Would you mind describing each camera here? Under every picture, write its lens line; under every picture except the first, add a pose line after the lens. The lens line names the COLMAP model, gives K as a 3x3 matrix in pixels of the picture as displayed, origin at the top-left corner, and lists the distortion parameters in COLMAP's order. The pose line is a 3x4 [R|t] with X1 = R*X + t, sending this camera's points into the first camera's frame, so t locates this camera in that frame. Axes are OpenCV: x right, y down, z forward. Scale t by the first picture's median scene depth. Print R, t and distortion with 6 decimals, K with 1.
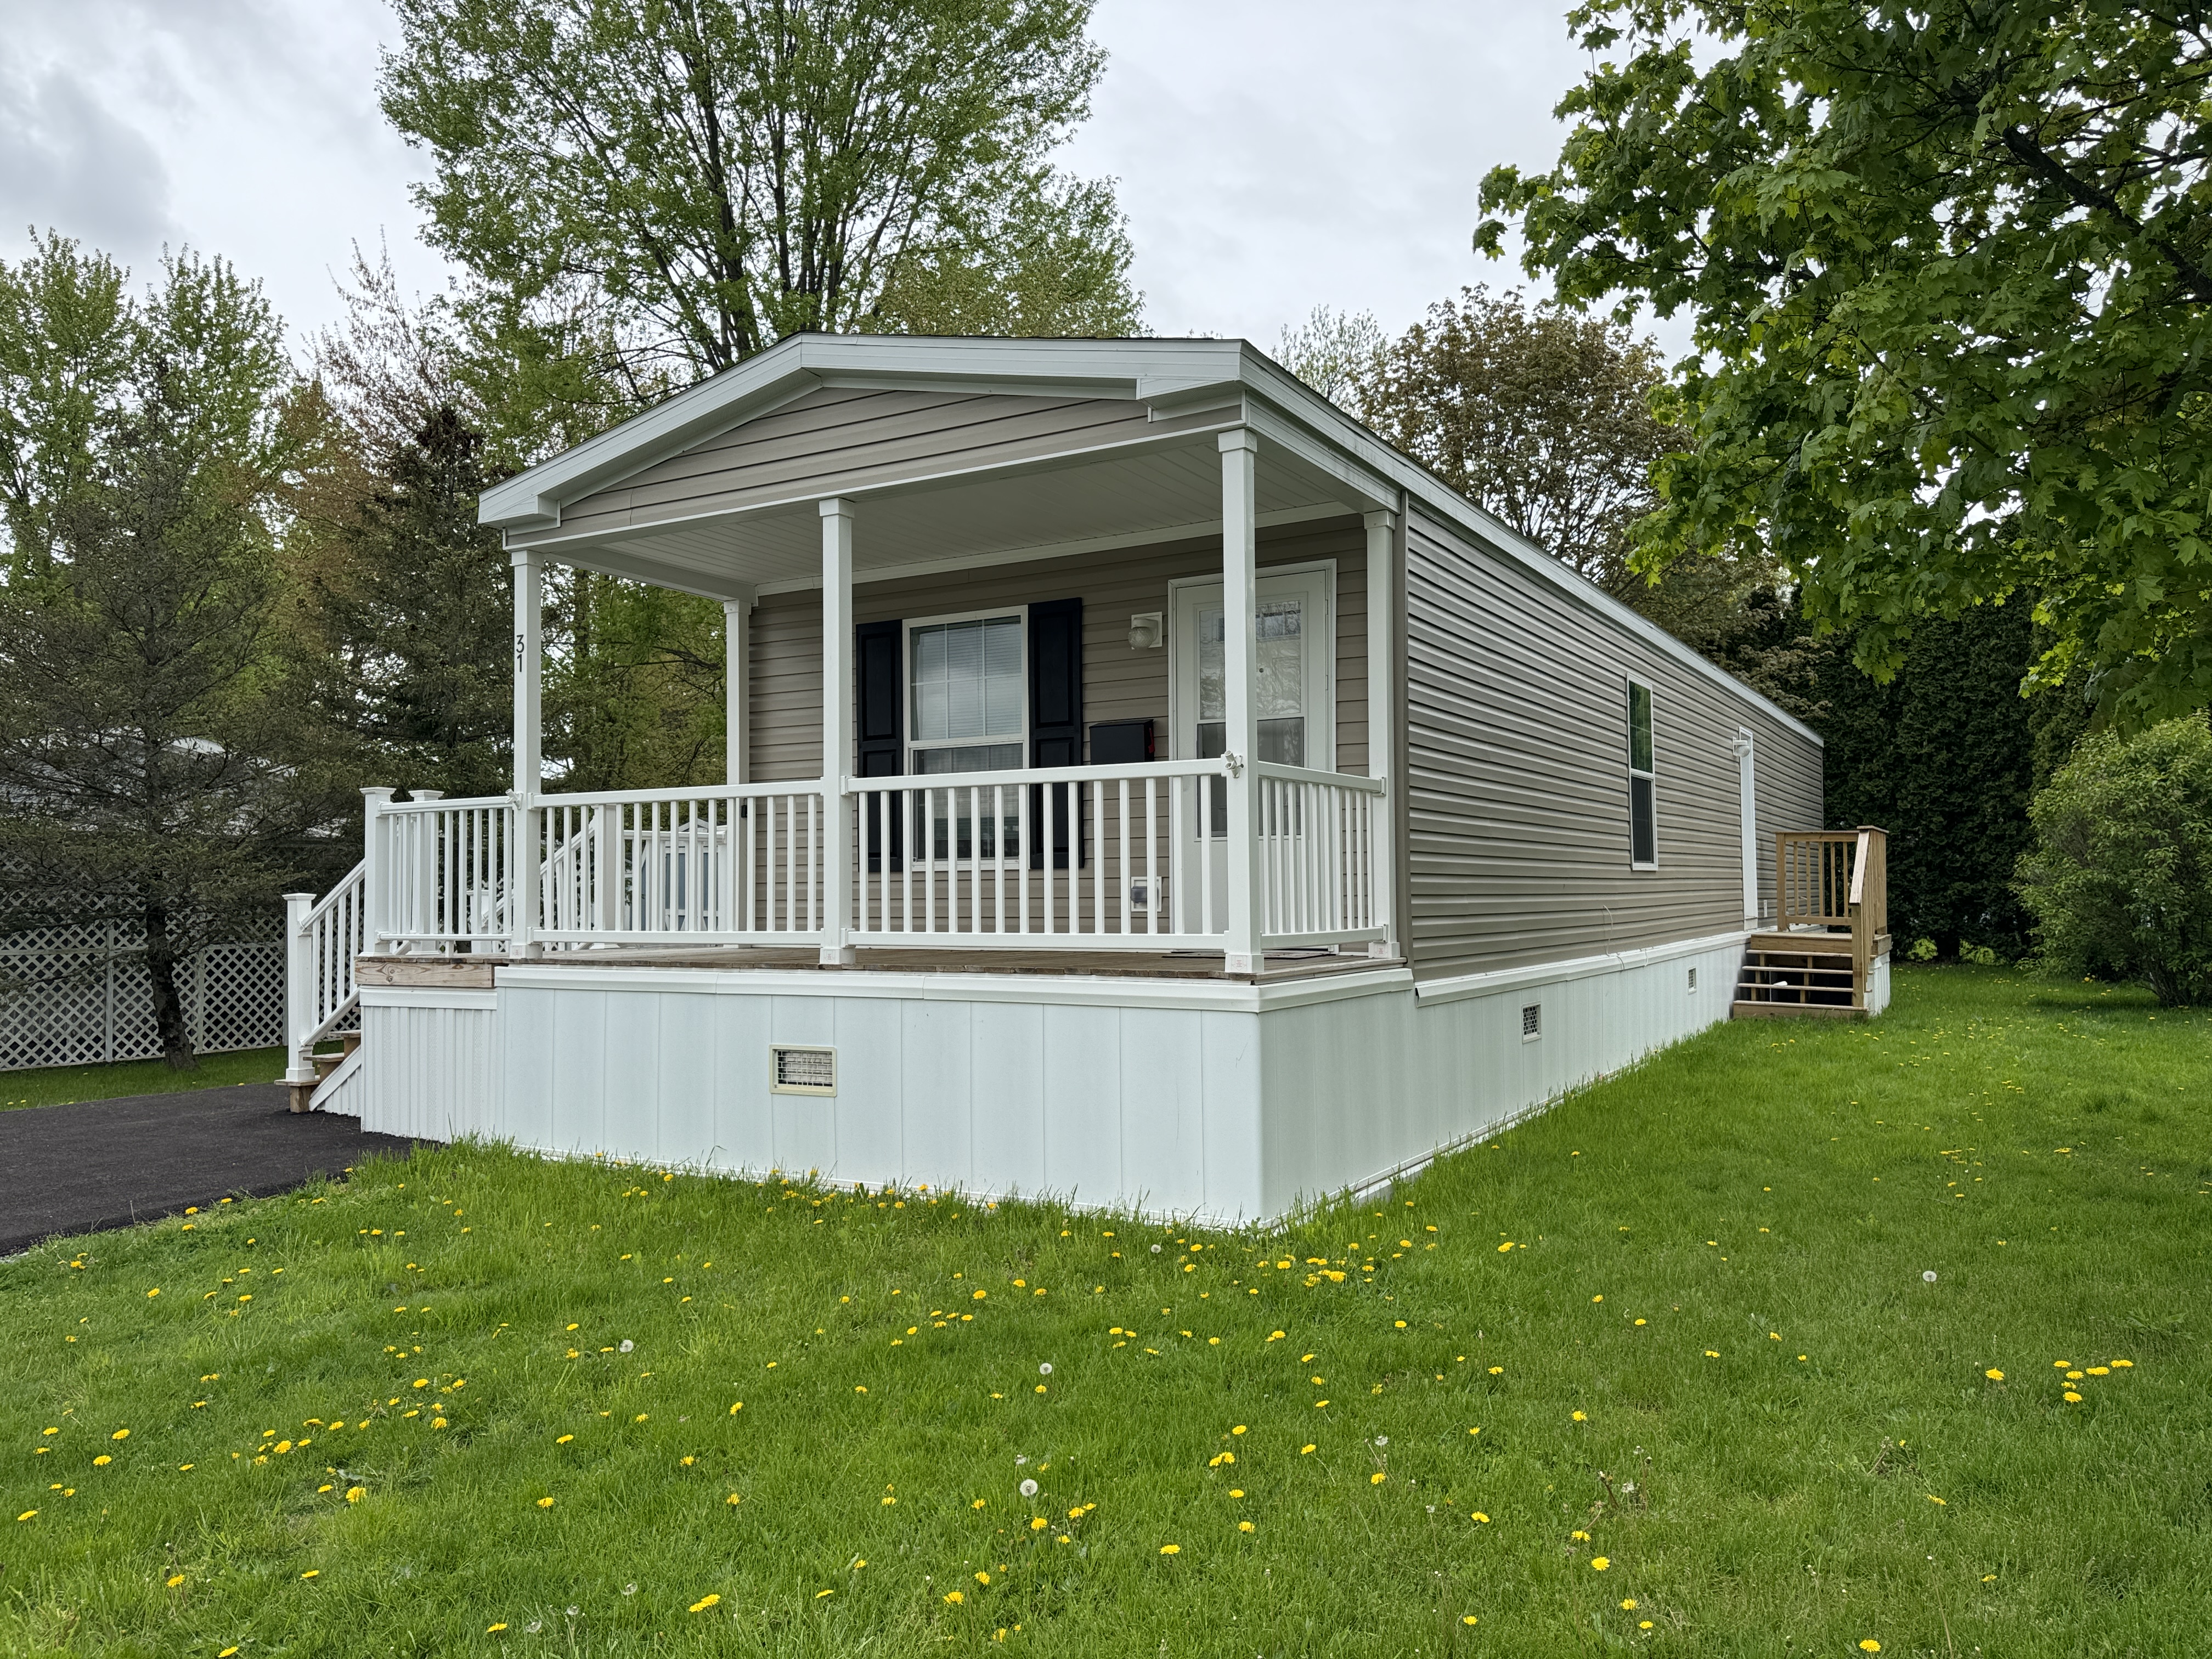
lens RADIAL K [[1568.6, 0, 1114.1], [0, 1568.6, 884.5], [0, 0, 1]] dist [0.008580, 0.000310]
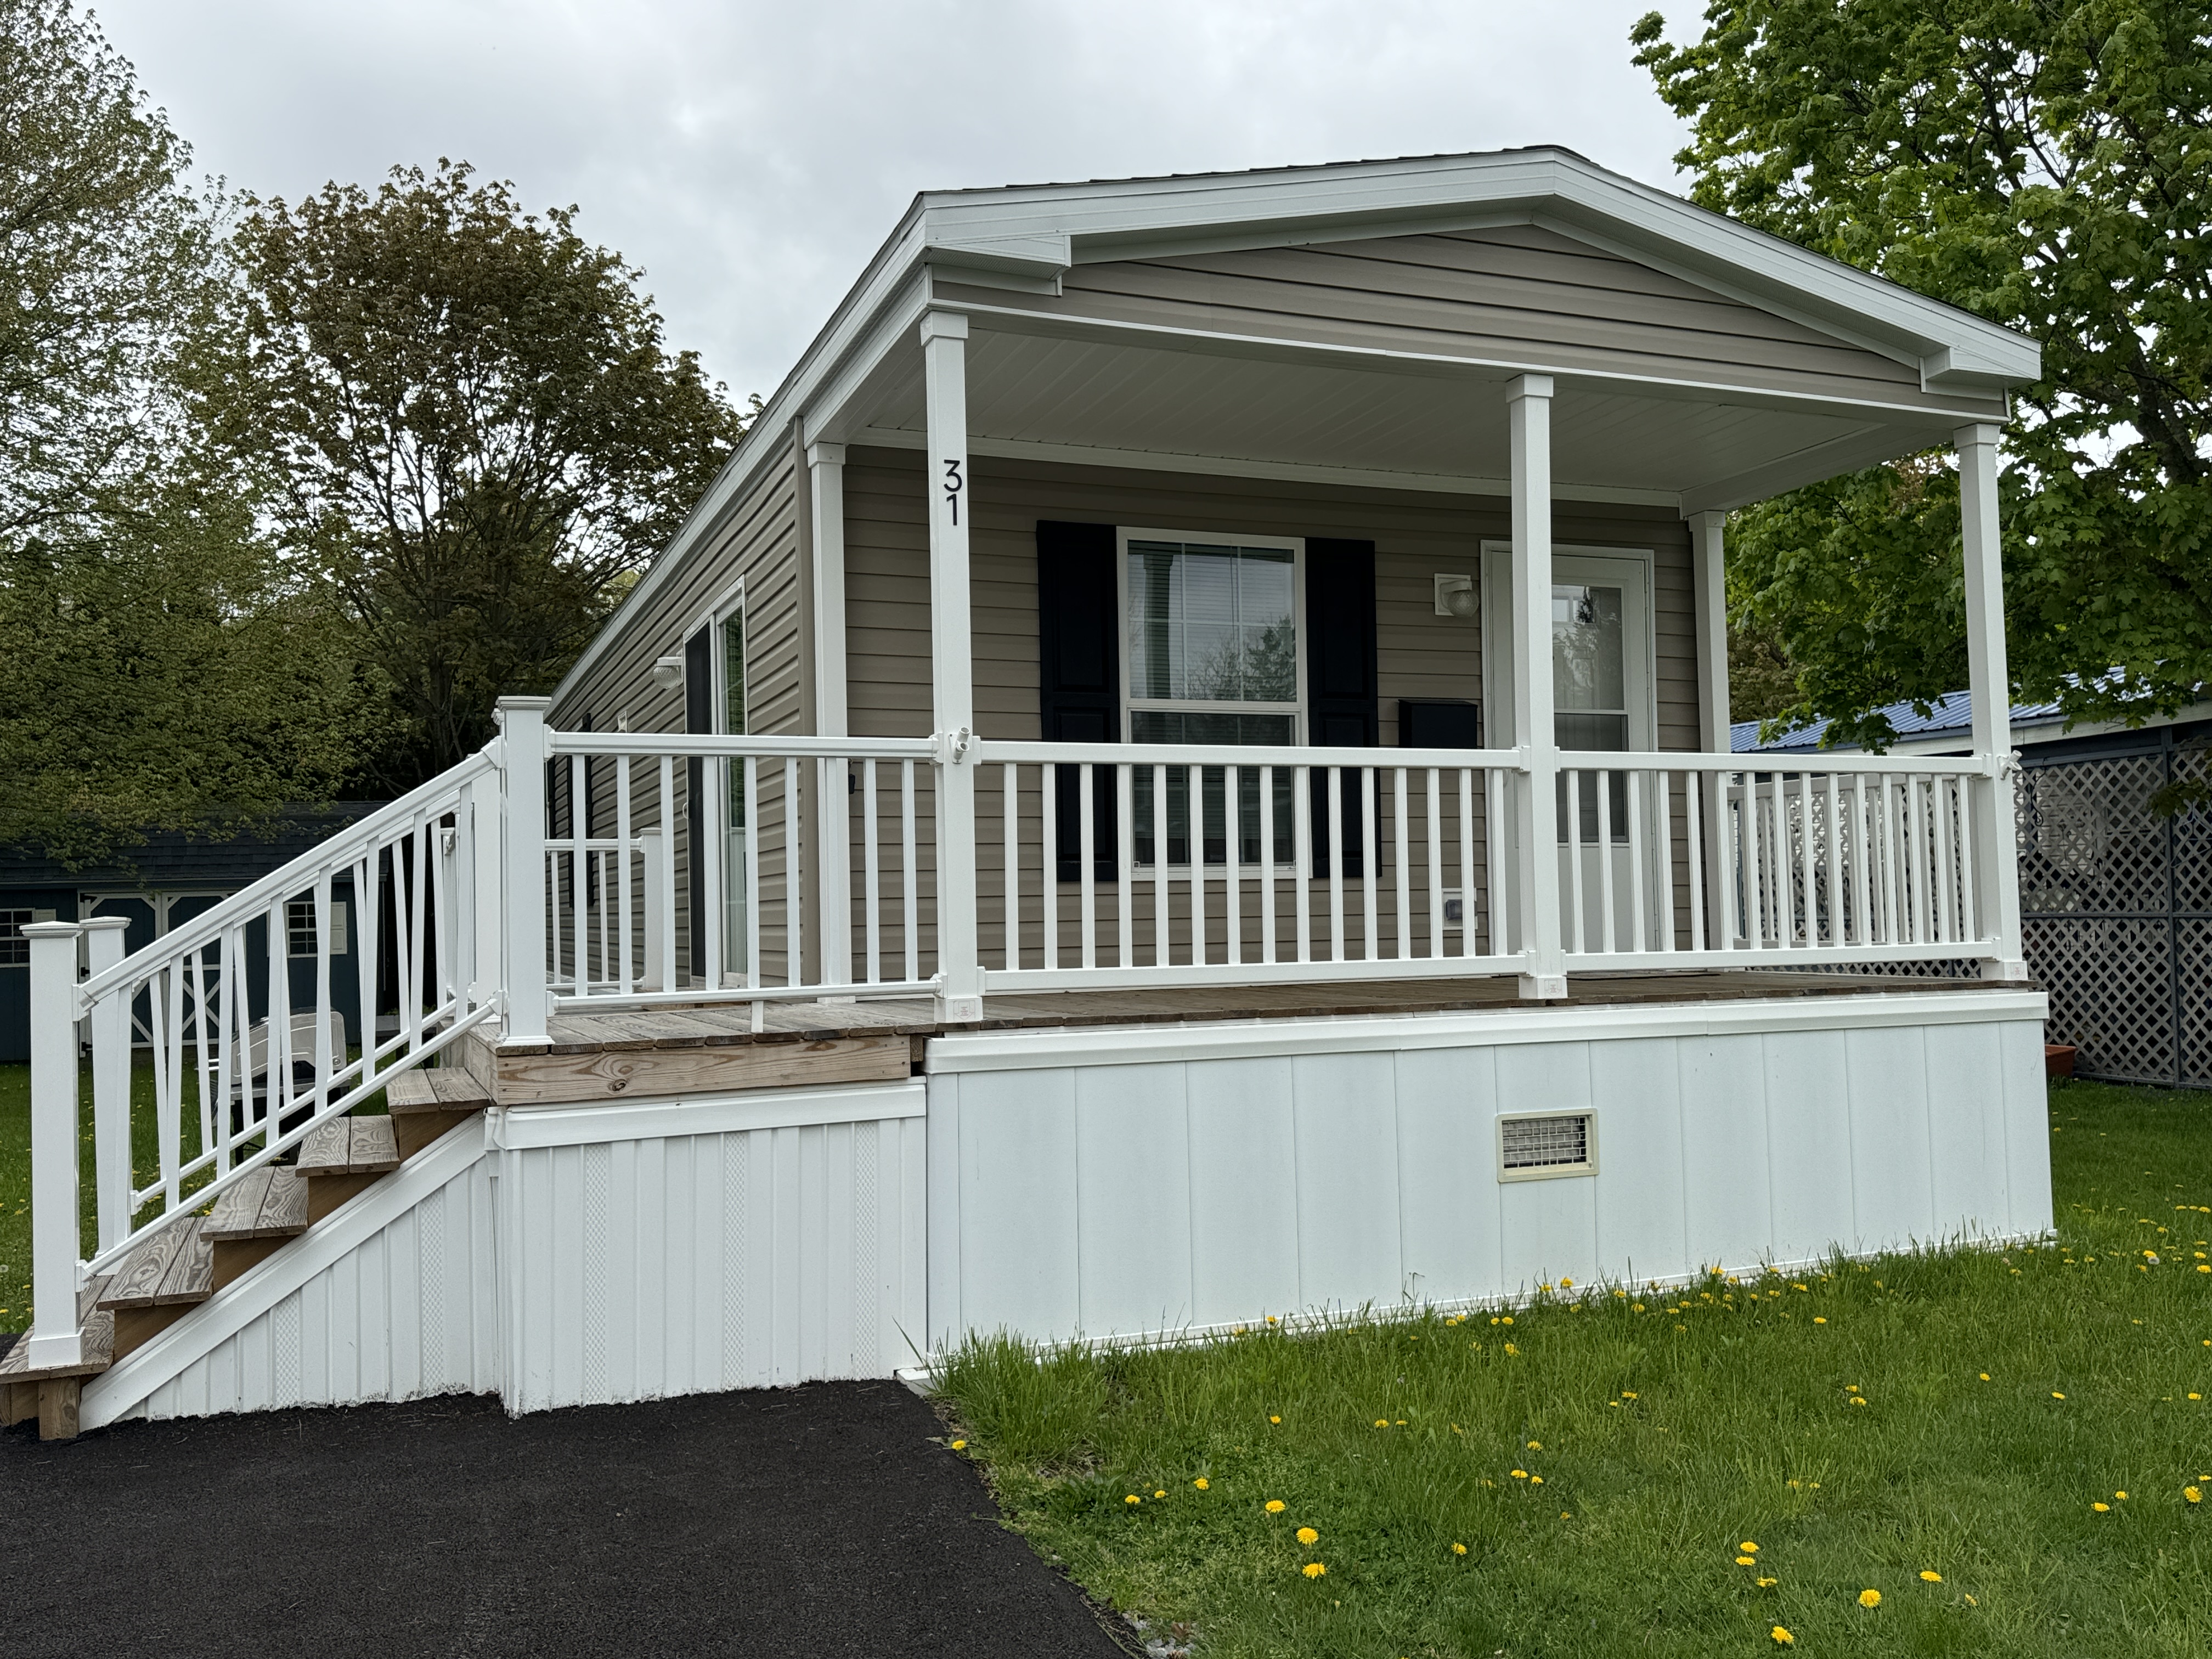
lens RADIAL K [[1857.8, 0, 1104.3], [0, 1857.8, 816.6], [0, 0, 1]] dist [0.031050, -0.008251]
pose [[0.611288, 0.039159, 0.790438, -0.844446], [0.010911, 0.998263, -0.057892, 0.011980], [-0.791333, 0.044013, 0.609800, 0.526924]]
